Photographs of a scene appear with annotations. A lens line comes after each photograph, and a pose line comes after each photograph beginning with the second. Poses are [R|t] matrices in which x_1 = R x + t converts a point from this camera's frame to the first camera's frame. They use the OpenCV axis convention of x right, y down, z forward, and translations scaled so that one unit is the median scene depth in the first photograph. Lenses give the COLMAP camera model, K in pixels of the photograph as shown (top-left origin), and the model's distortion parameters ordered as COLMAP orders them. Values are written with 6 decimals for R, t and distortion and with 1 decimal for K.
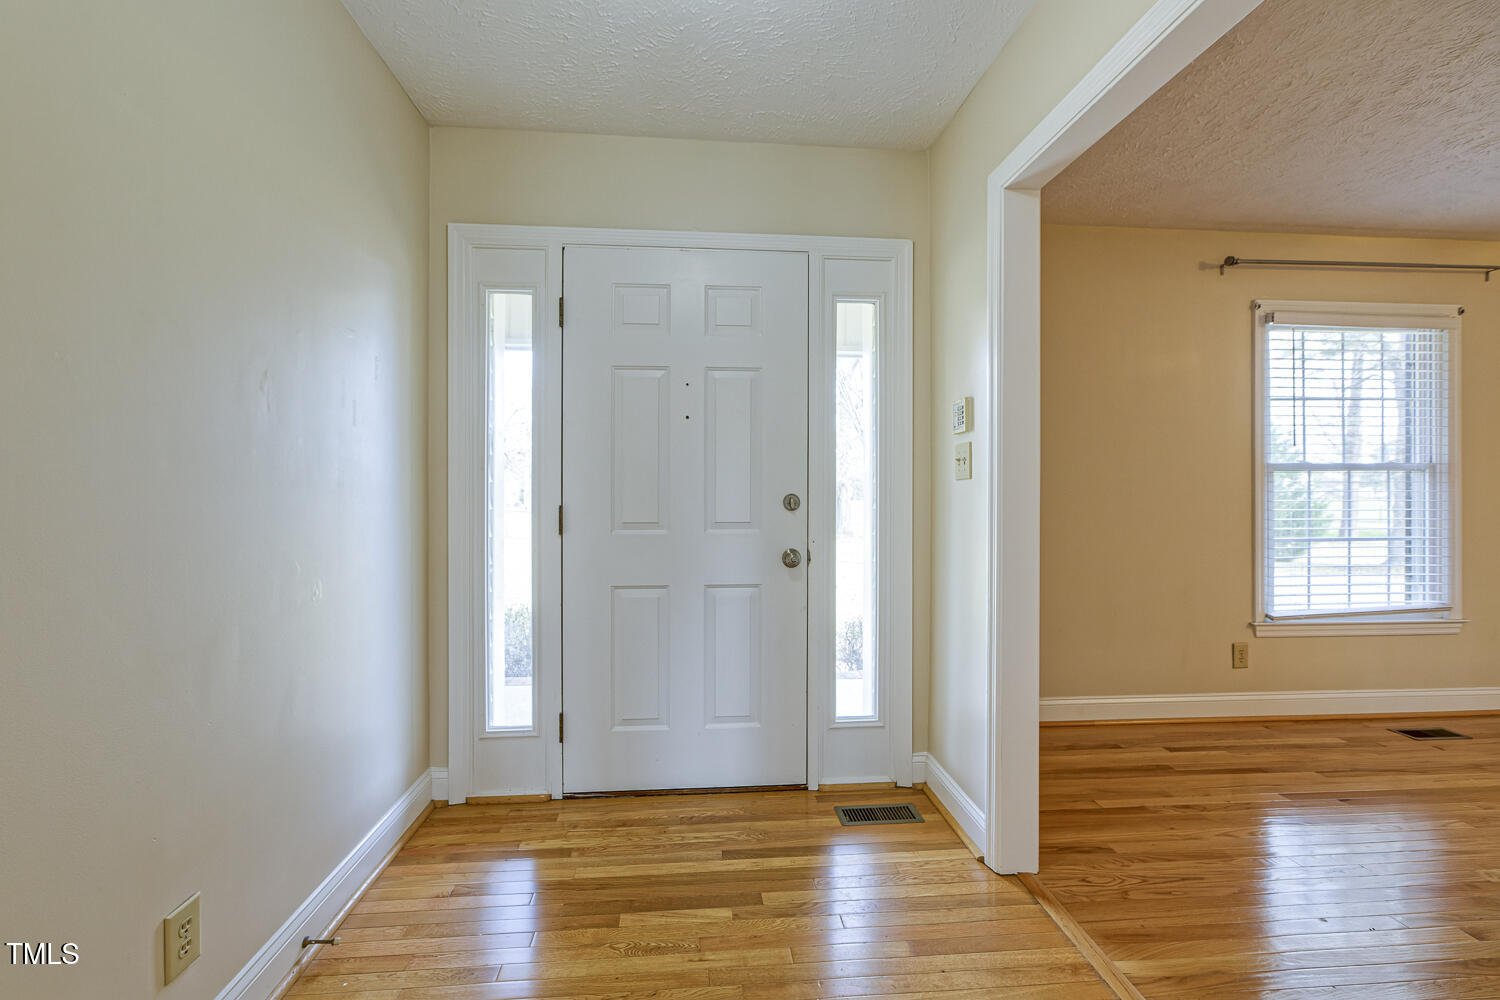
lens RADIAL K [[736.5, 0, 748.5], [0, 736.5, 492.8], [0, 0, 1]] dist [-0.005606, -0.000651]
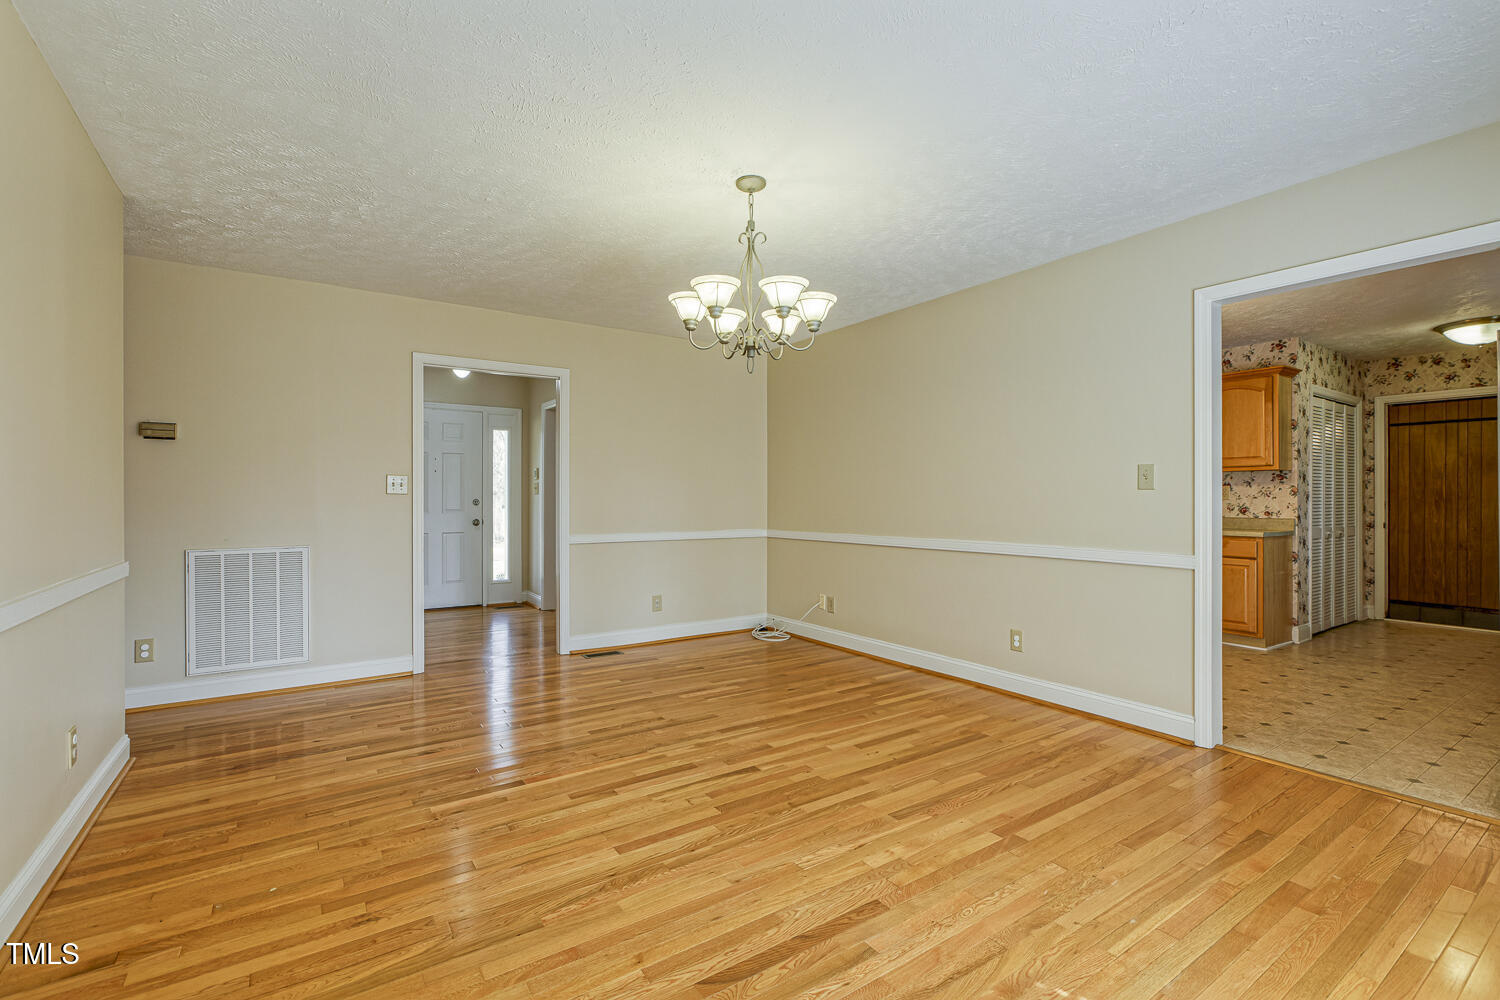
lens RADIAL K [[670.8, 0, 749.9], [0, 670.8, 500.3], [0, 0, 1]] dist [-0.002435, 0.000866]
pose [[0.878028, -0.005226, 0.478581, -0.242847], [0.002060, 0.999972, 0.007140, -0.009541], [-0.478605, -0.005283, 0.878015, -1.696082]]
